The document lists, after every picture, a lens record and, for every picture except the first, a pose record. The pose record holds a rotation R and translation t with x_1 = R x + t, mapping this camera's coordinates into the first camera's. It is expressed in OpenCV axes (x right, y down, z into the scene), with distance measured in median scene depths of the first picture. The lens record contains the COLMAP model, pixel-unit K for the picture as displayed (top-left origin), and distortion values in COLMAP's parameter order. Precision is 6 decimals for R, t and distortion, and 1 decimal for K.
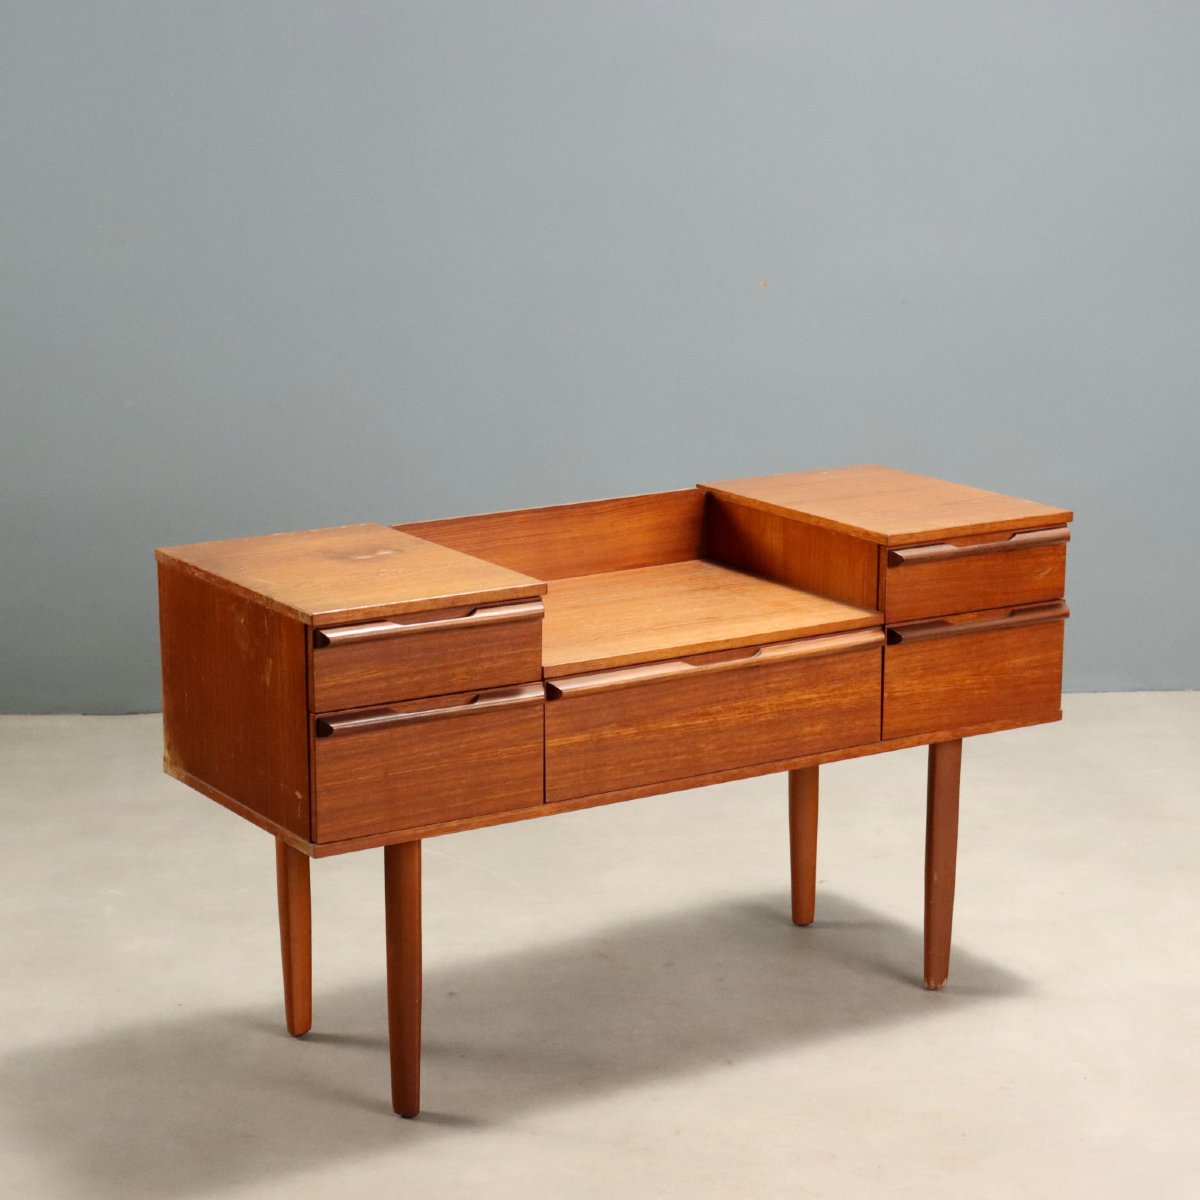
lens RADIAL K [[2765.9, 0, 600.7], [0, 2765.9, 599.1], [0, 0, 1]] dist [0.003344, 0.000000]
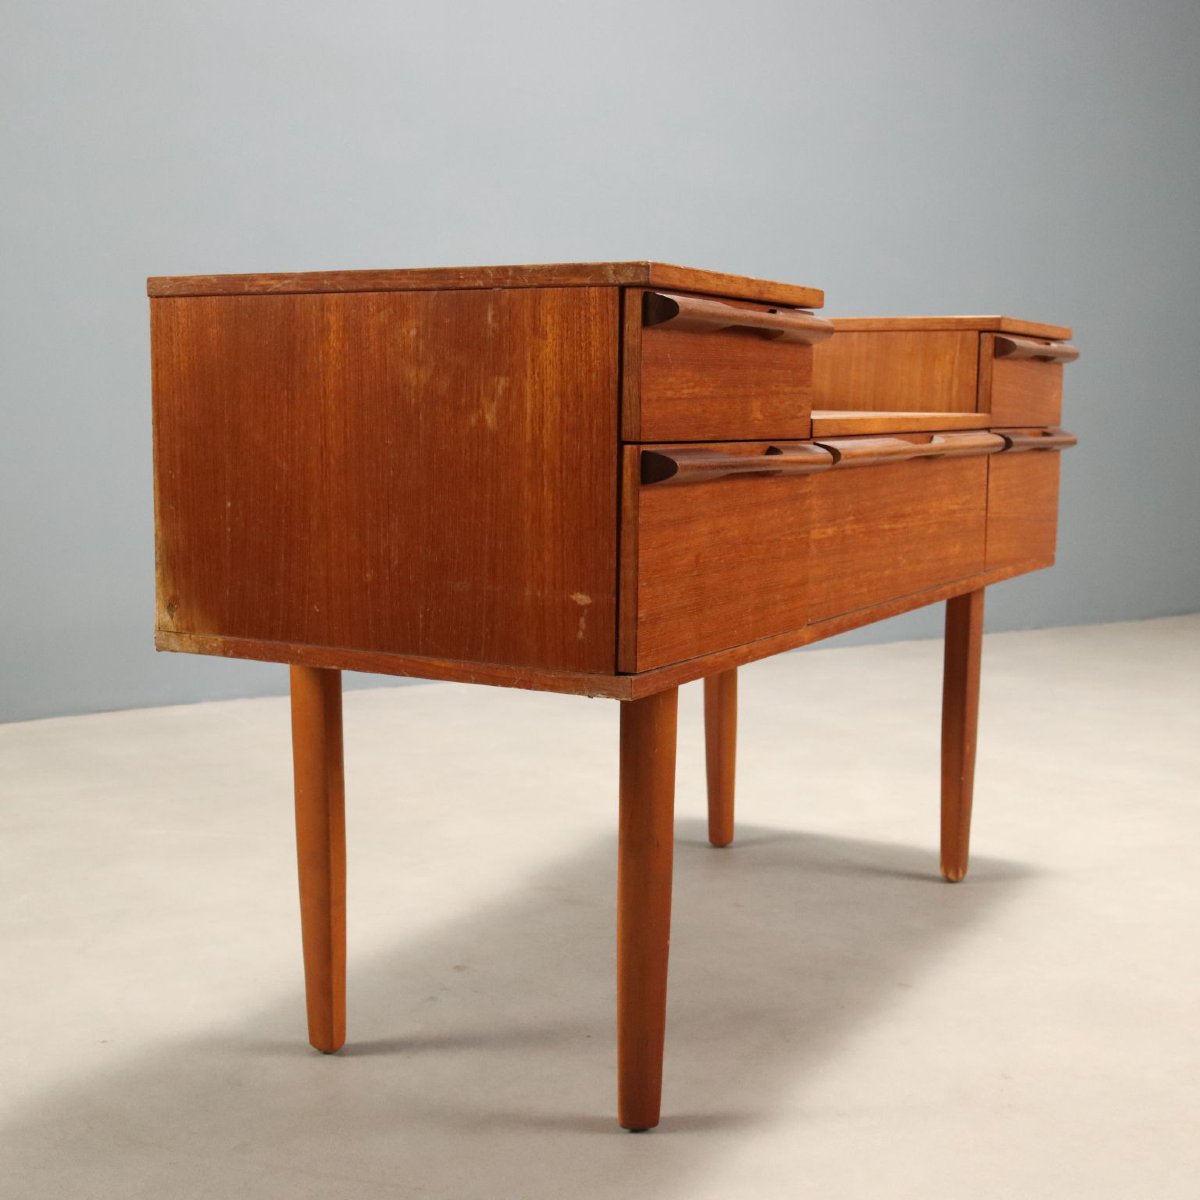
lens RADIAL K [[1720.5, 0, 593.9], [0, 1720.5, 601.2], [0, 0, 1]] dist [-0.016293, 0.000000]
pose [[0.878159, -0.046882, 0.476067, -0.251770], [0.093518, 0.992809, -0.074735, 0.088669], [-0.469140, 0.110150, 0.876228, 0.607302]]
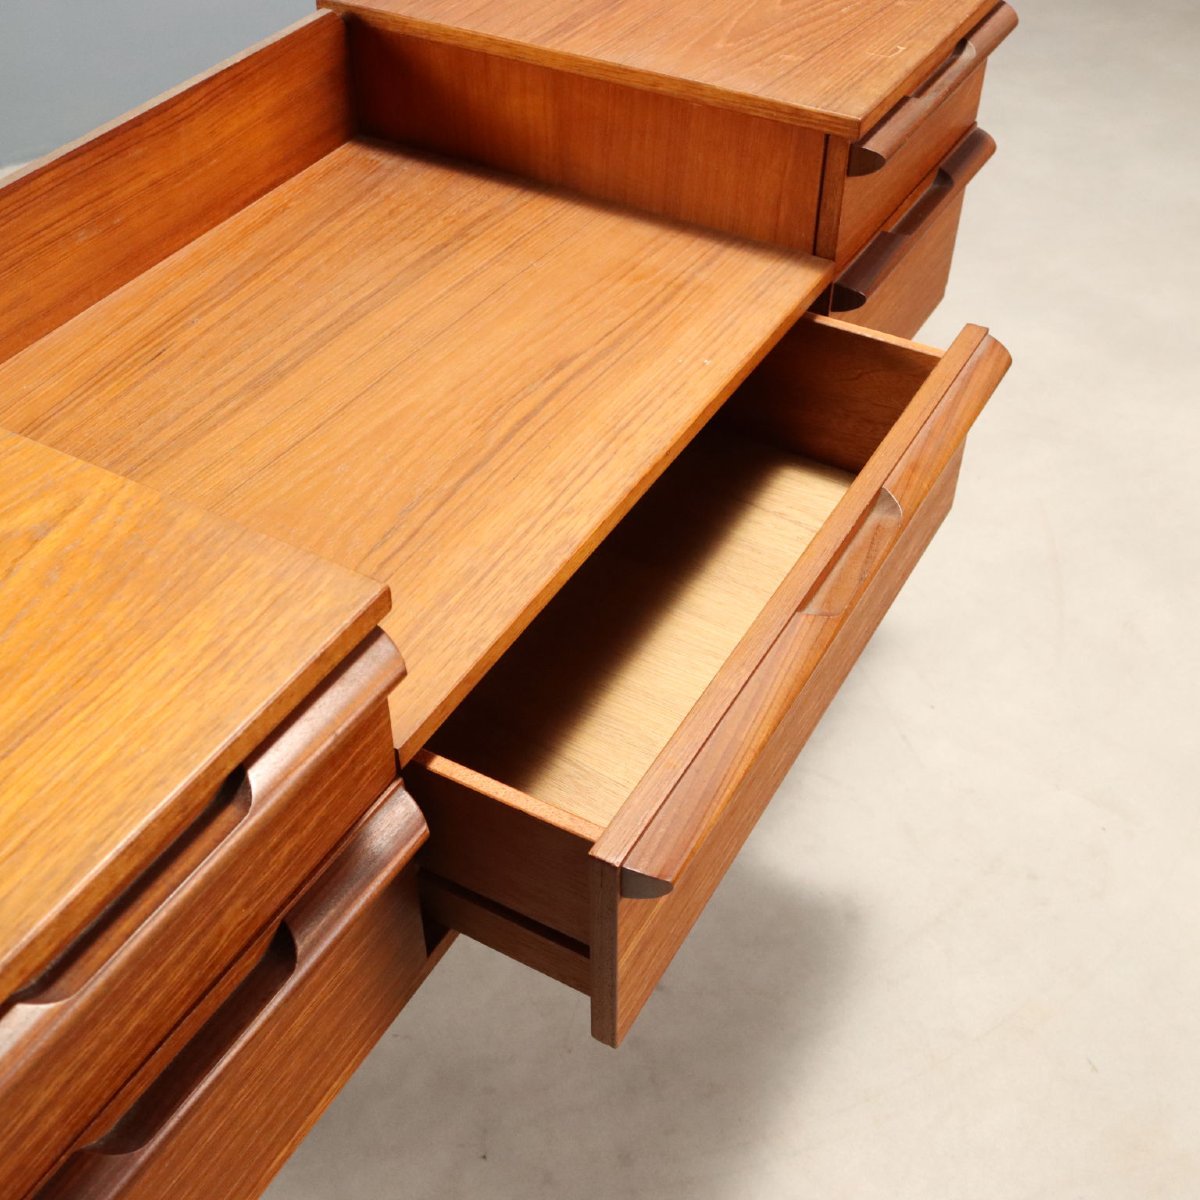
lens RADIAL K [[1436.2, 0, 598.6], [0, 1436.2, 596.4], [0, 0, 1]] dist [-0.011695, 0.000000]
pose [[0.882726, -0.315584, 0.348142, -0.054430], [0.103053, 0.852884, 0.511829, -0.086035], [-0.458449, -0.415928, 0.785384, 0.775509]]
